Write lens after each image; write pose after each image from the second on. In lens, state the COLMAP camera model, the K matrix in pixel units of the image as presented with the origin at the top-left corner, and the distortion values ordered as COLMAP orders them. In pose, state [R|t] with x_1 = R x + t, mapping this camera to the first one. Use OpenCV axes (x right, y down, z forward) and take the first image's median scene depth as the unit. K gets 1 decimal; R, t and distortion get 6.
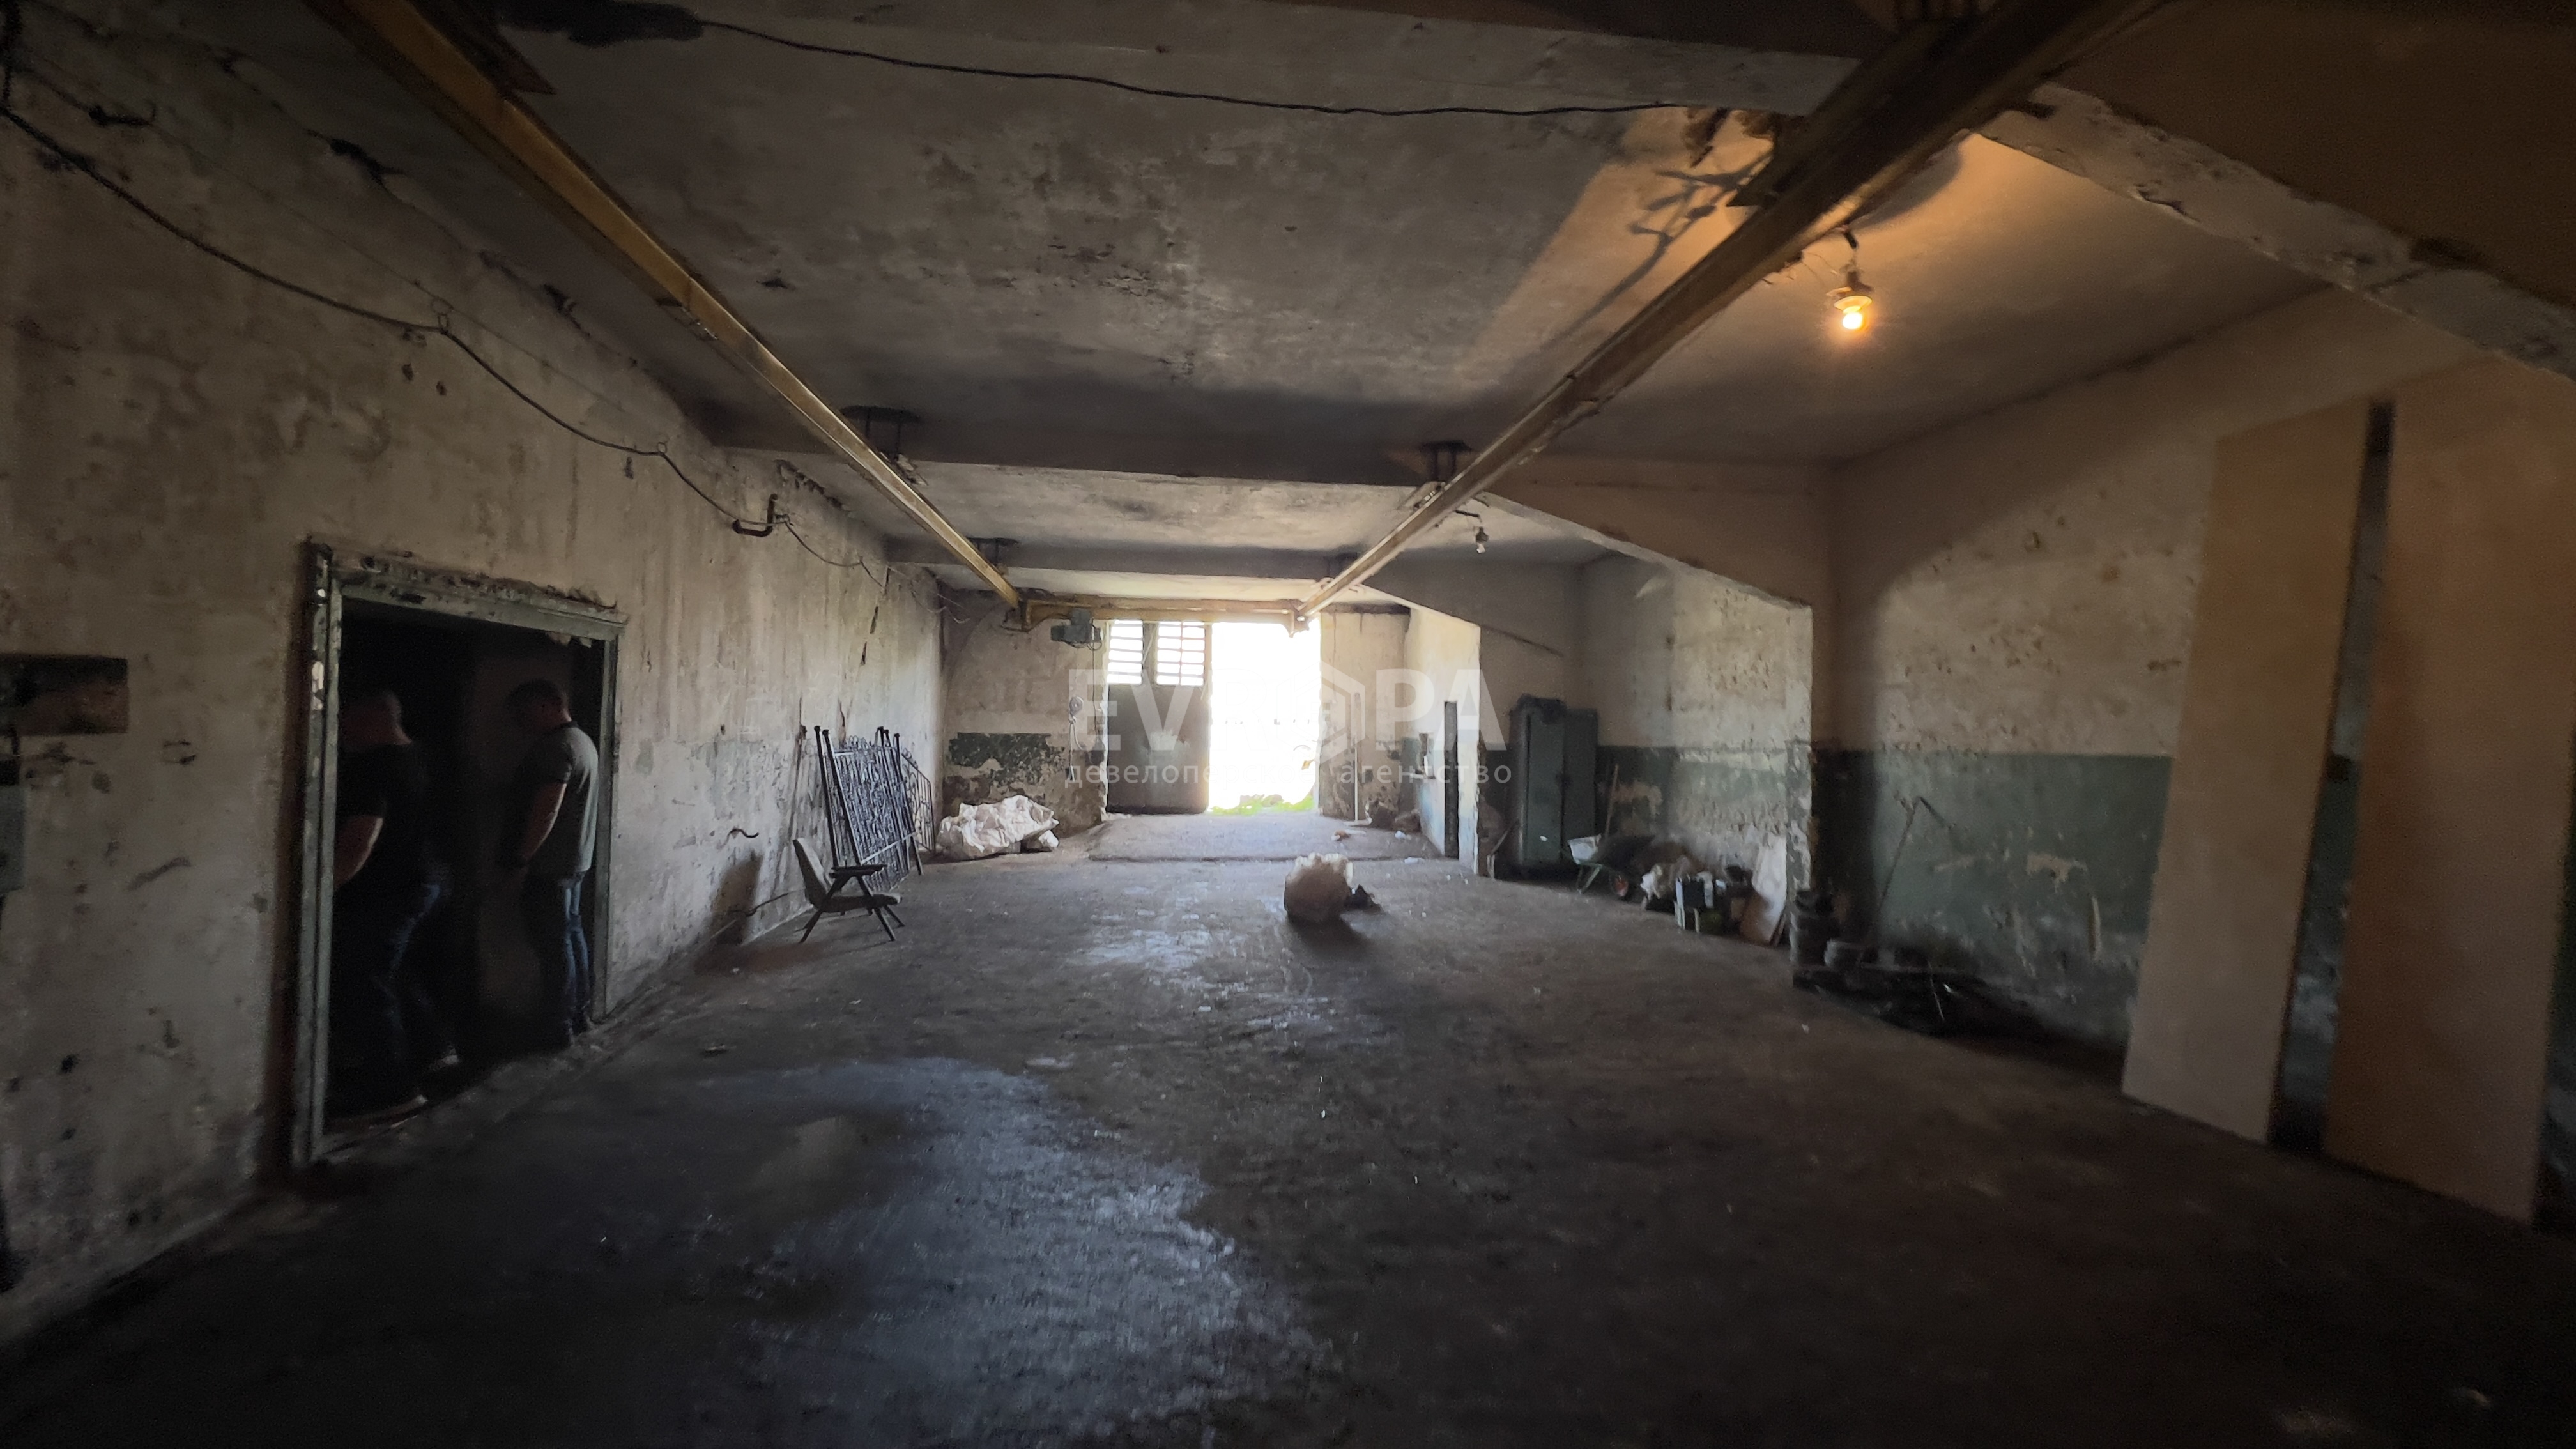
lens RADIAL K [[1041.9, 0, 1277.3], [0, 1041.9, 711.9], [0, 0, 1]] dist [-0.000360, -0.000016]
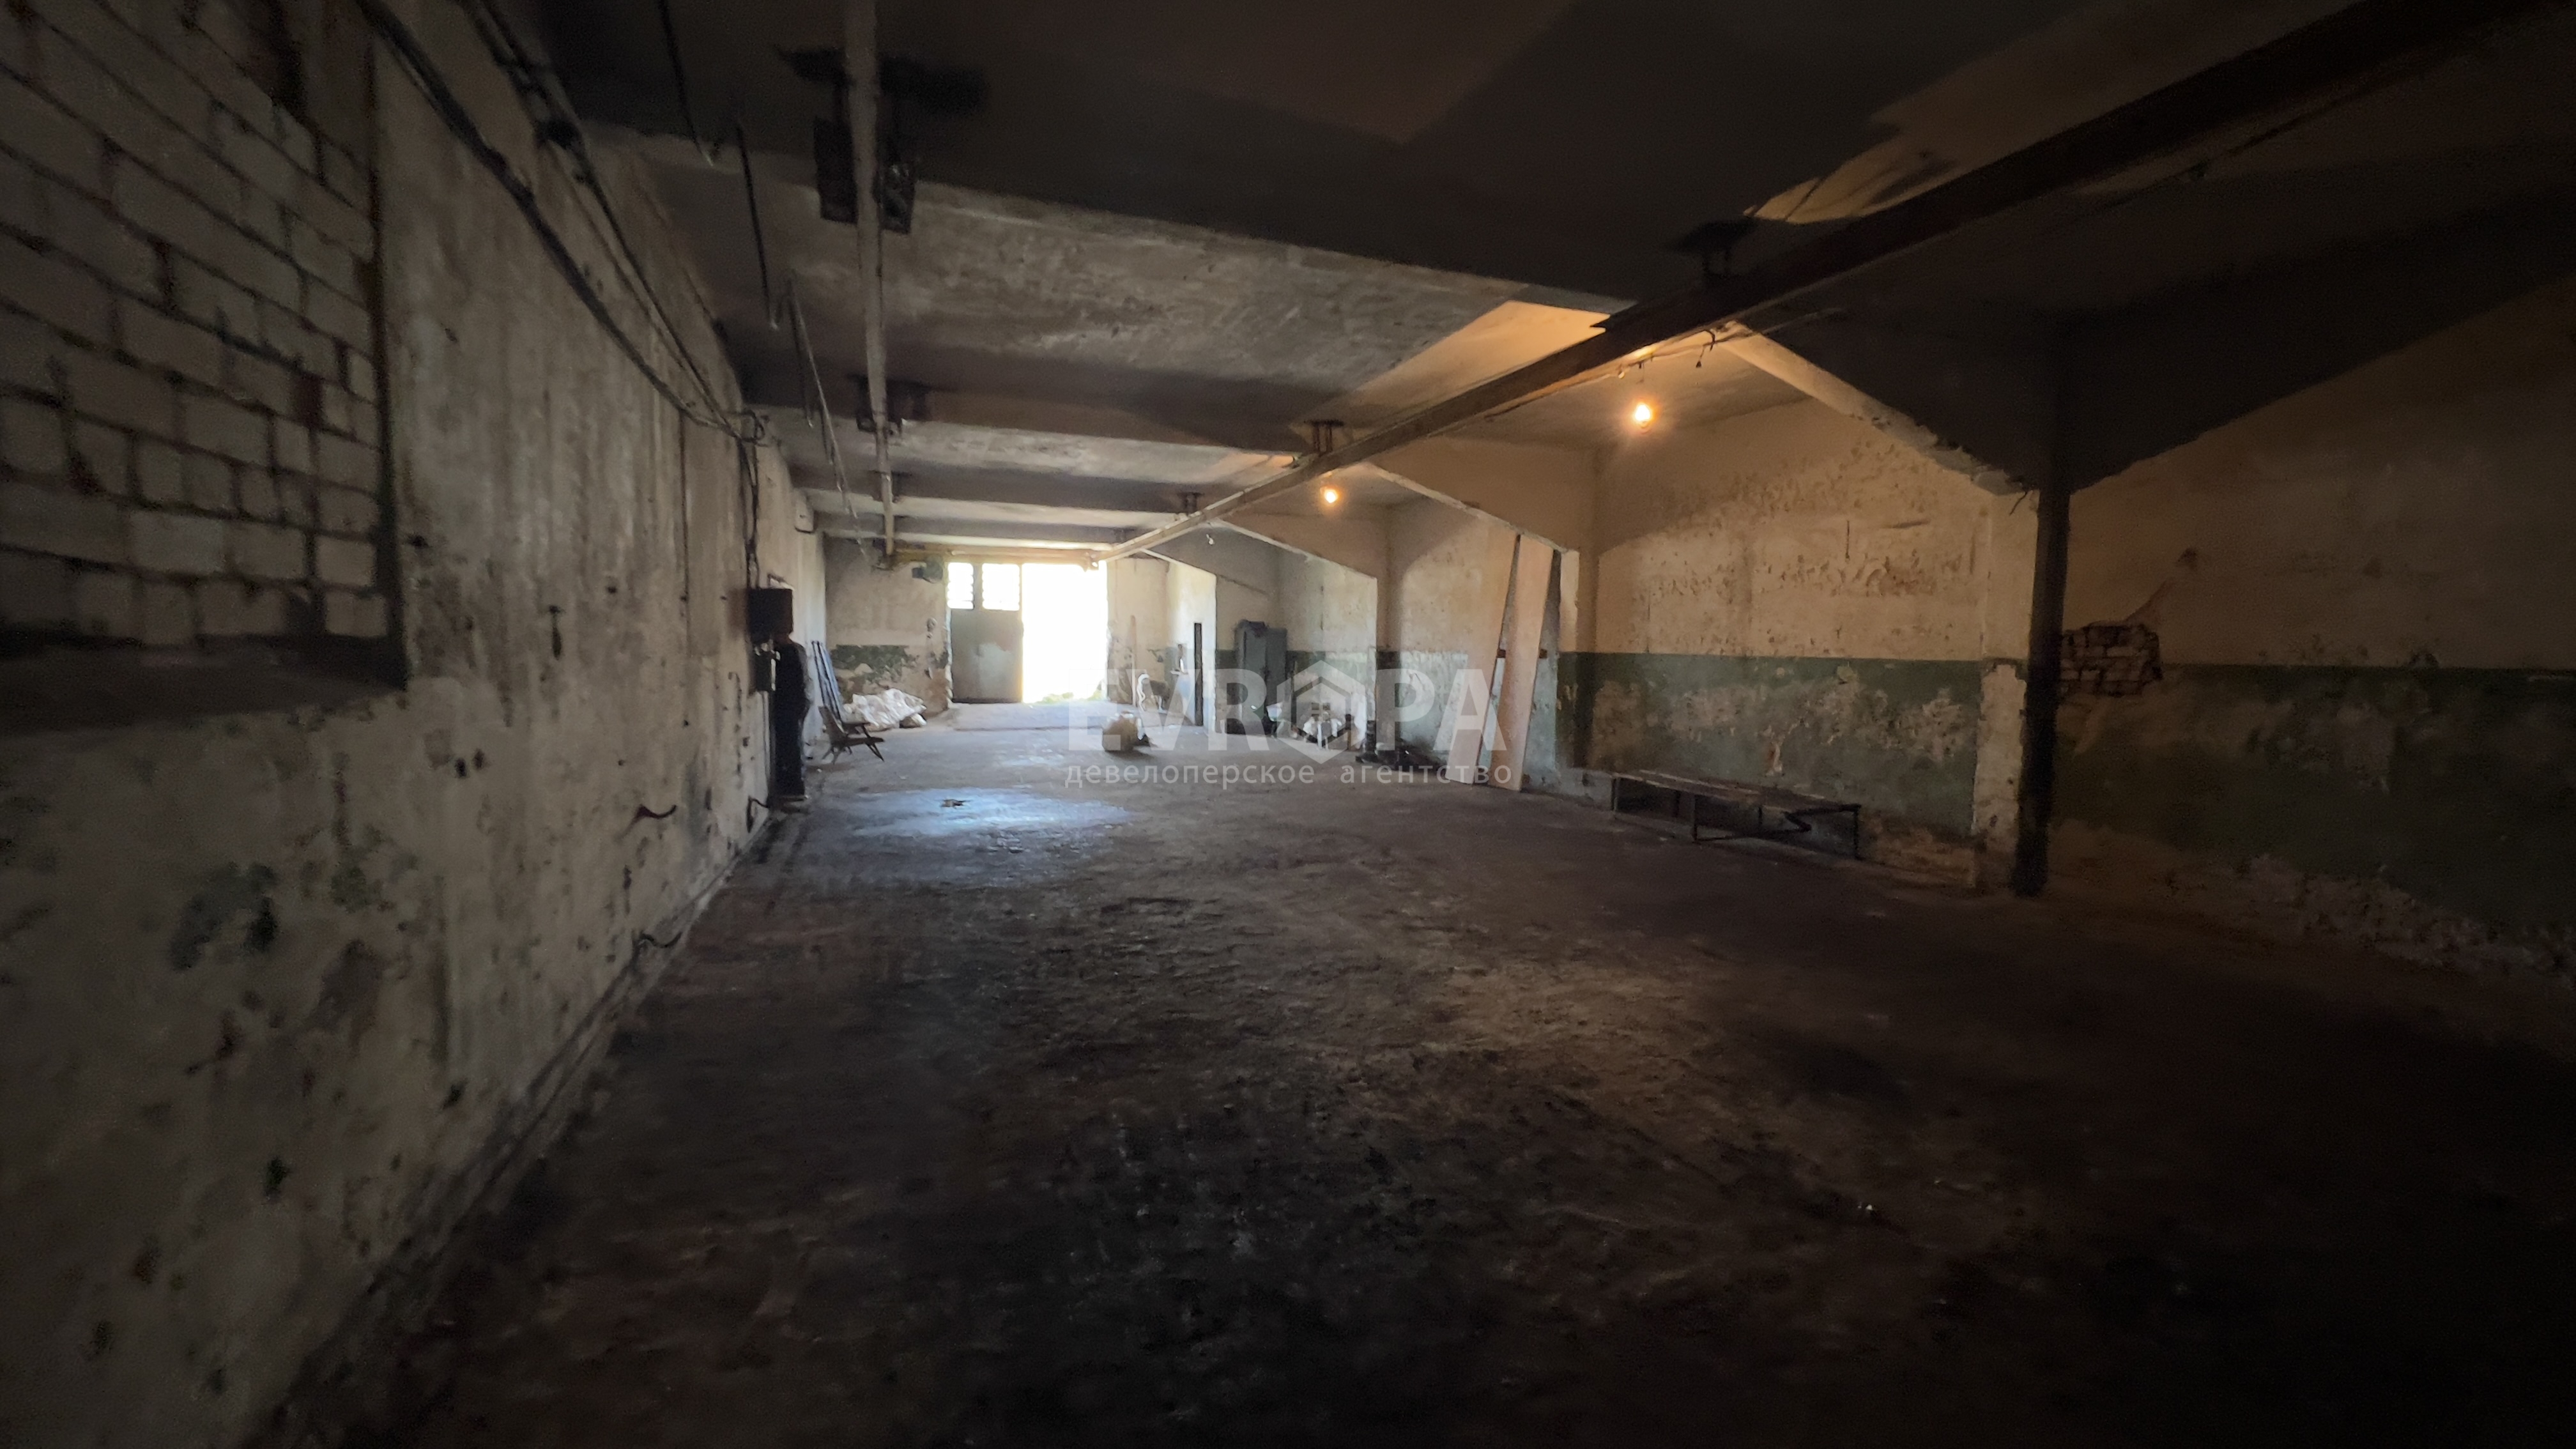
lens RADIAL K [[1027.9, 0, 1287.1], [0, 1027.9, 713.3], [0, 0, 1]] dist [-0.000556, -0.000099]
pose [[0.970084, -0.020248, 0.241923, -0.089753], [-0.000758, 0.996258, 0.086422, -0.009878], [-0.242767, -0.084019, 0.966439, -0.608365]]
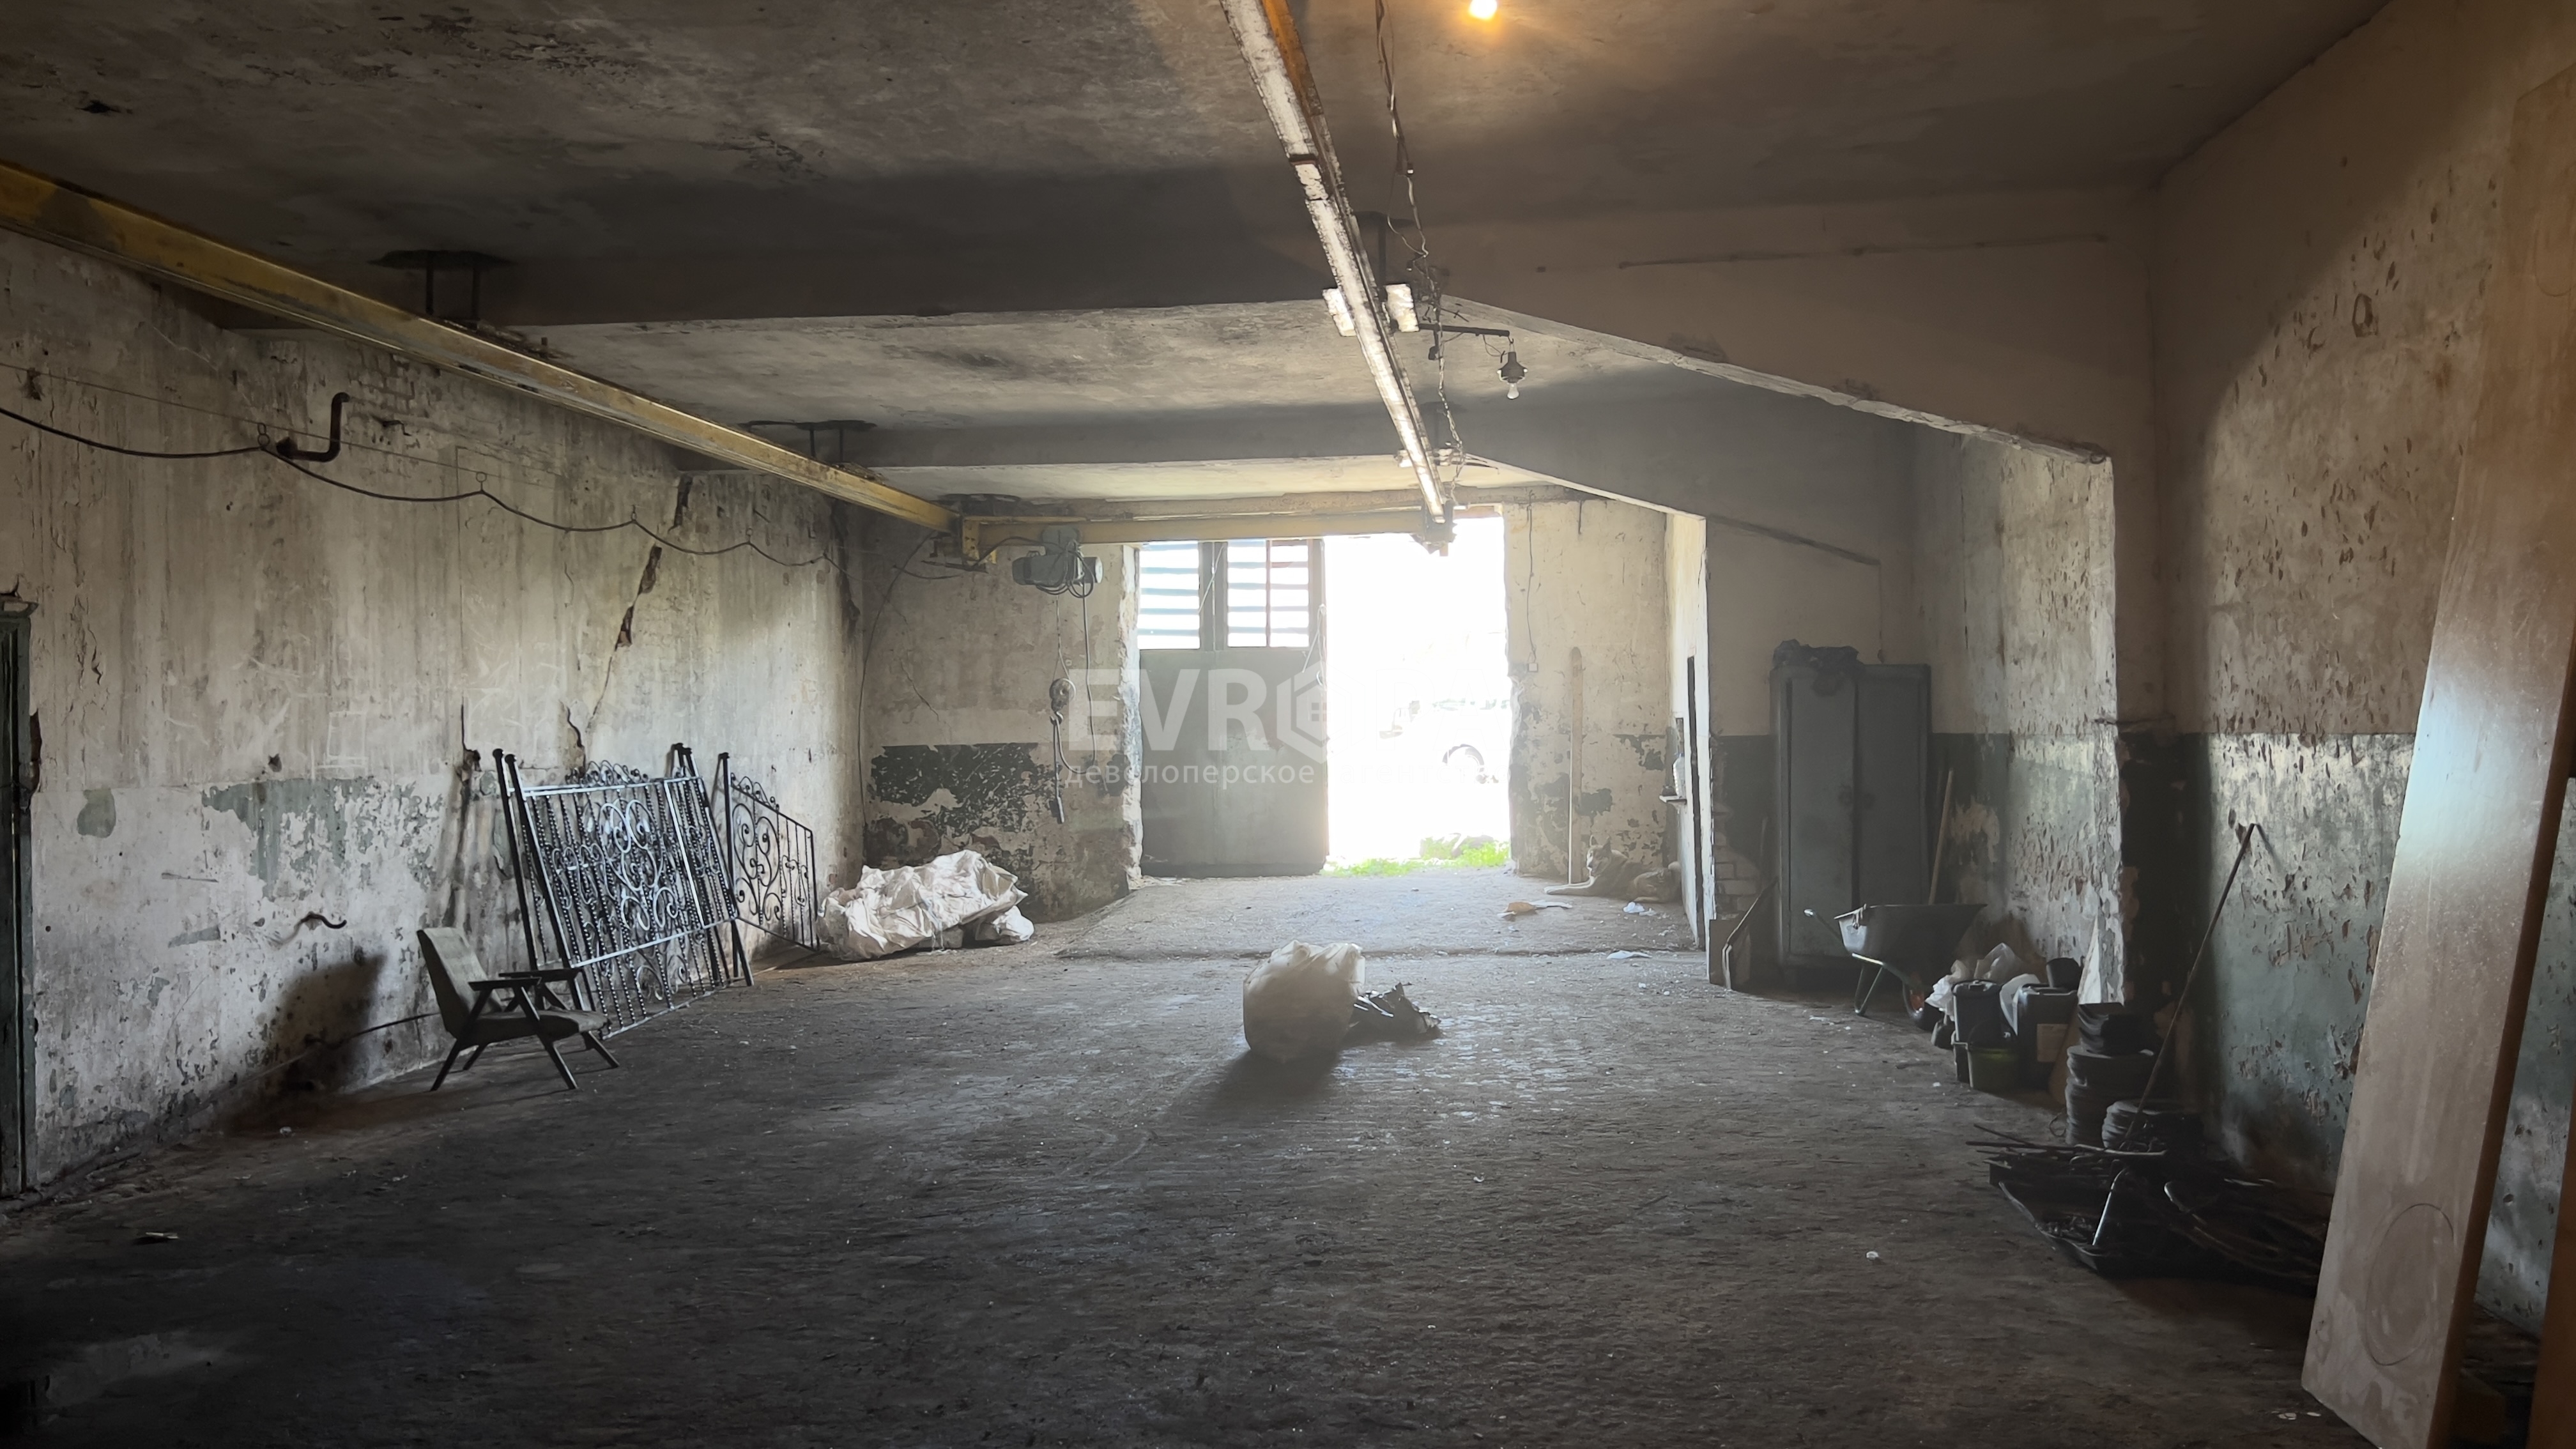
lens RADIAL K [[1938.7, 0, 1288.0], [0, 1938.7, 724.5], [0, 0, 1]] dist [0.061328, -0.069921]
pose [[0.972323, -0.035705, -0.230896, 0.238397], [0.040347, 0.999067, 0.015414, -0.000147], [0.230130, -0.024303, 0.972856, -0.029585]]
